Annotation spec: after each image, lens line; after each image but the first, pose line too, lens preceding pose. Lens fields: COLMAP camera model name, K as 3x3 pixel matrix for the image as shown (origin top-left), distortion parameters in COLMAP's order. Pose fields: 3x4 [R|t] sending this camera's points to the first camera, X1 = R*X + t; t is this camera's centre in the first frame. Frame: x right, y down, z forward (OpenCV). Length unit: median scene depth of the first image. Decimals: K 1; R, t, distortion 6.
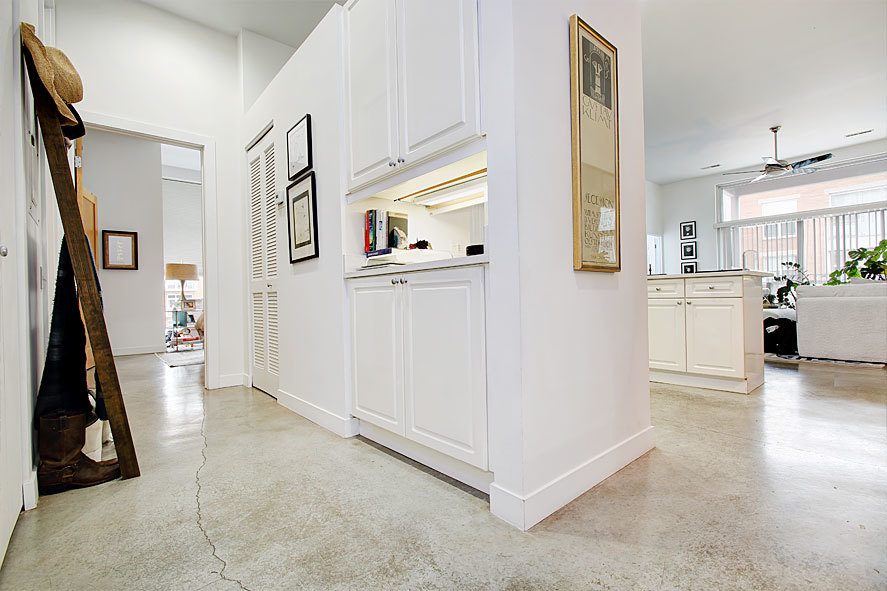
lens RADIAL K [[409.3, 0, 443.5], [0, 409.3, 295.5], [0, 0, 1]] dist [-0.000504, -0.000077]
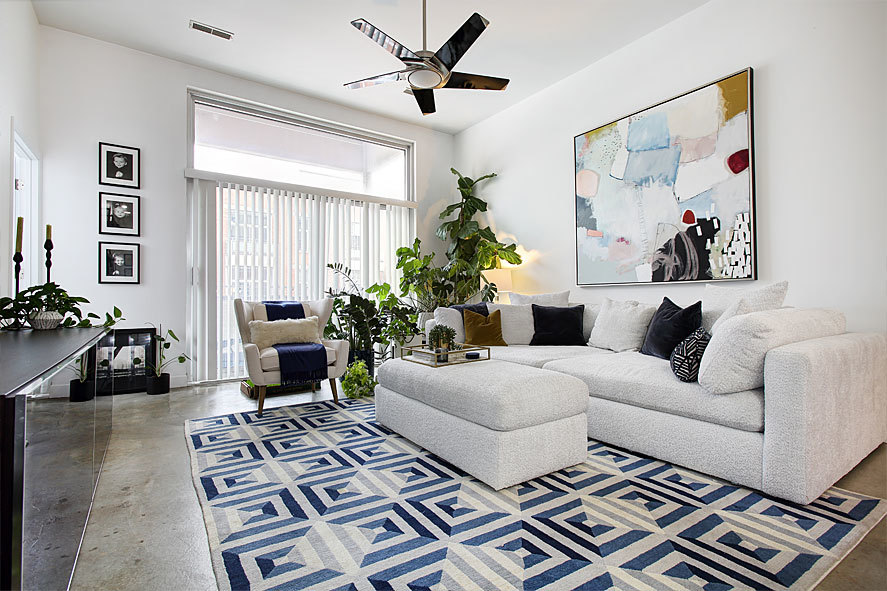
lens RADIAL K [[422.2, 0, 443.5], [0, 422.2, 295.5], [0, 0, 1]] dist [0.000051, 0.000207]
pose [[0.114680, 0.029033, 0.992978, 0.218996], [-0.000826, 0.999575, -0.029130, -0.016031], [-0.993402, 0.002520, 0.114655, 0.638246]]
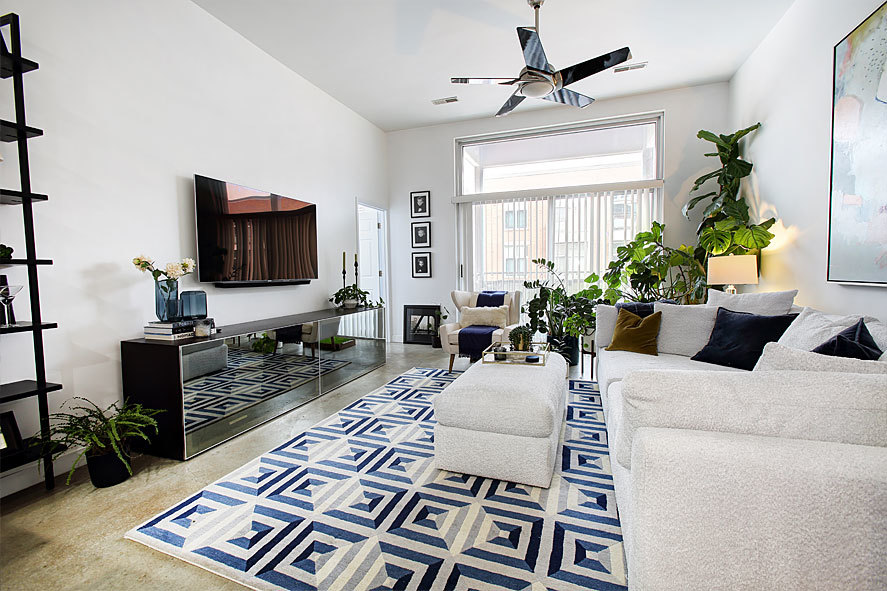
lens RADIAL K [[393.2, 0, 443.5], [0, 393.2, 295.5], [0, 0, 1]] dist [-0.000601, 0.000156]
pose [[0.873686, -0.023216, 0.485936, 0.321711], [-0.003610, 0.998524, 0.054197, -0.046401], [-0.486476, -0.049105, 0.872313, 0.423252]]
